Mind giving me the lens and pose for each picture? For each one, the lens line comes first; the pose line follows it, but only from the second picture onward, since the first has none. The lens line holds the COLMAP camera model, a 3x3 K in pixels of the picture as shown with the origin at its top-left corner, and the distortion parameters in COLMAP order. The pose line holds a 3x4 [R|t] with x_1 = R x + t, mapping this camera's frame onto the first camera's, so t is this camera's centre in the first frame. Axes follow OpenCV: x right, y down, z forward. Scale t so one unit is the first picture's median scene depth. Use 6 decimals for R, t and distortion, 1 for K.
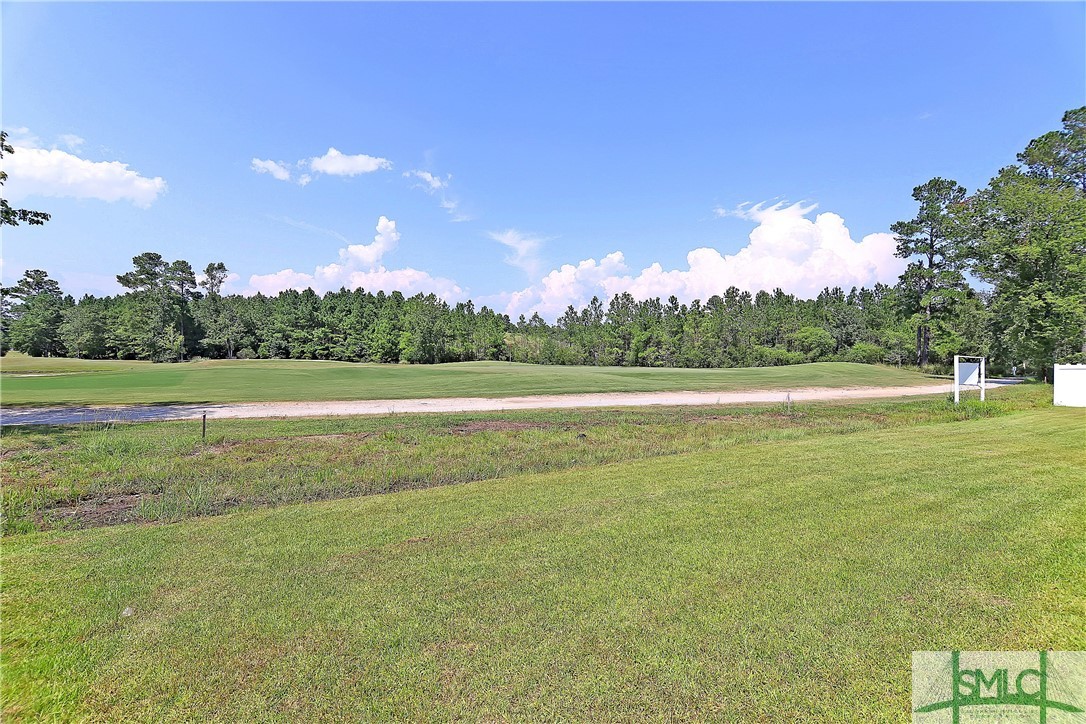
lens RADIAL K [[490.7, 0, 540.7], [0, 490.7, 356.1], [0, 0, 1]] dist [-0.001982, -0.000540]
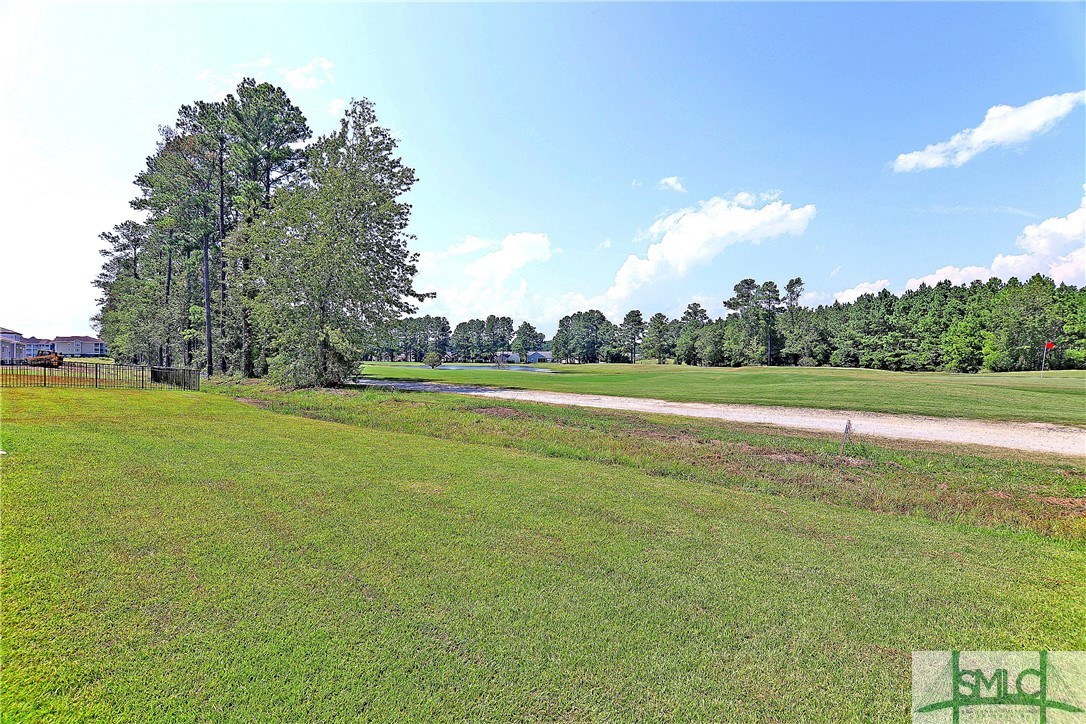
lens RADIAL K [[490.7, 0, 540.7], [0, 490.7, 356.1], [0, 0, 1]] dist [-0.001982, -0.000540]
pose [[0.371497, -0.015792, -0.928300, 0.142693], [-0.000963, 0.999848, -0.017395, 0.001984], [0.928434, 0.007356, 0.371426, 0.071561]]
